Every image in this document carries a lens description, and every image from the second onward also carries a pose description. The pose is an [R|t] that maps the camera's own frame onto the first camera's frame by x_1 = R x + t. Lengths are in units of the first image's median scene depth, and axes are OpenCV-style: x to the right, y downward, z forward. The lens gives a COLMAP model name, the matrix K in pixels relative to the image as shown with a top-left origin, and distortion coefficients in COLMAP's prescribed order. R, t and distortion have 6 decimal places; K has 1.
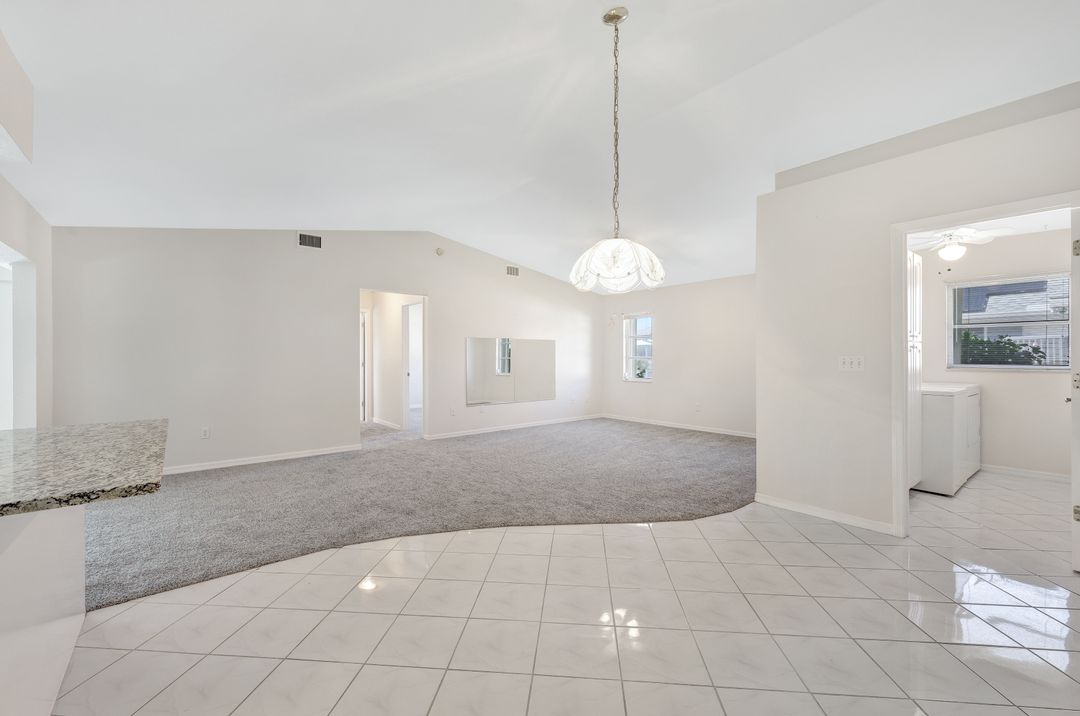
lens RADIAL K [[443.4, 0, 522.1], [0, 443.4, 363.1], [0, 0, 1]] dist [0.000753, 0.000238]
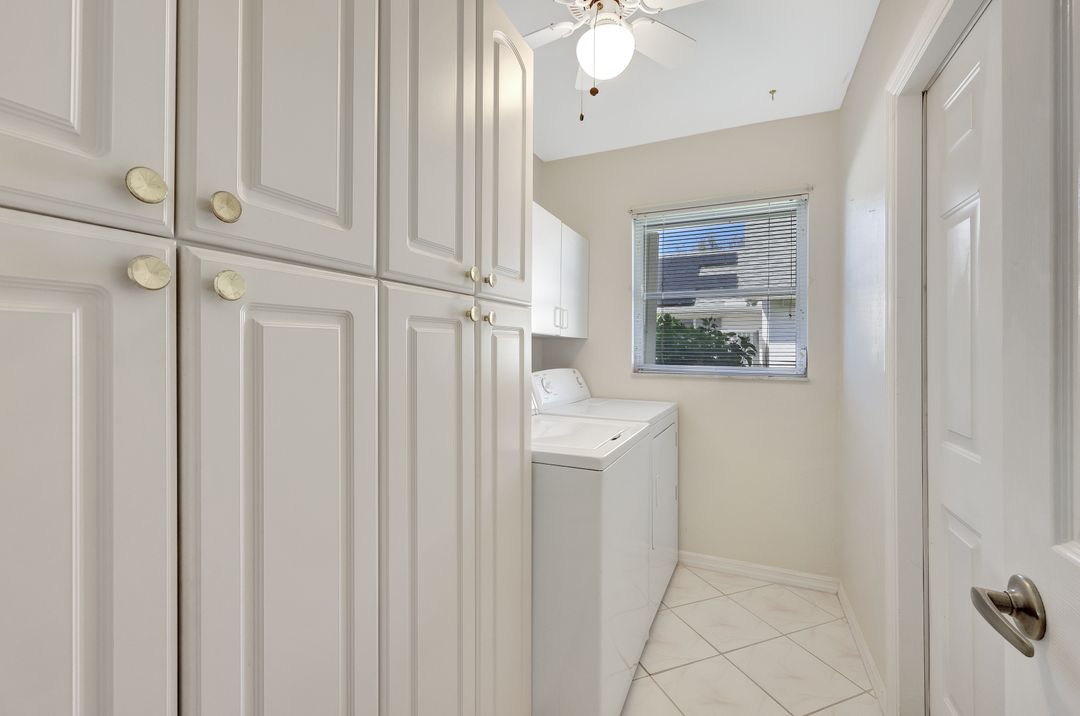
lens RADIAL K [[438.5, 0, 537.7], [0, 438.5, 354.7], [0, 0, 1]] dist [0.002646, 0.000360]
pose [[0.897701, 0.005337, 0.440574, 0.607317], [-0.001351, 0.999955, -0.009361, -0.004399], [-0.440604, 0.007808, 0.897668, 0.562349]]
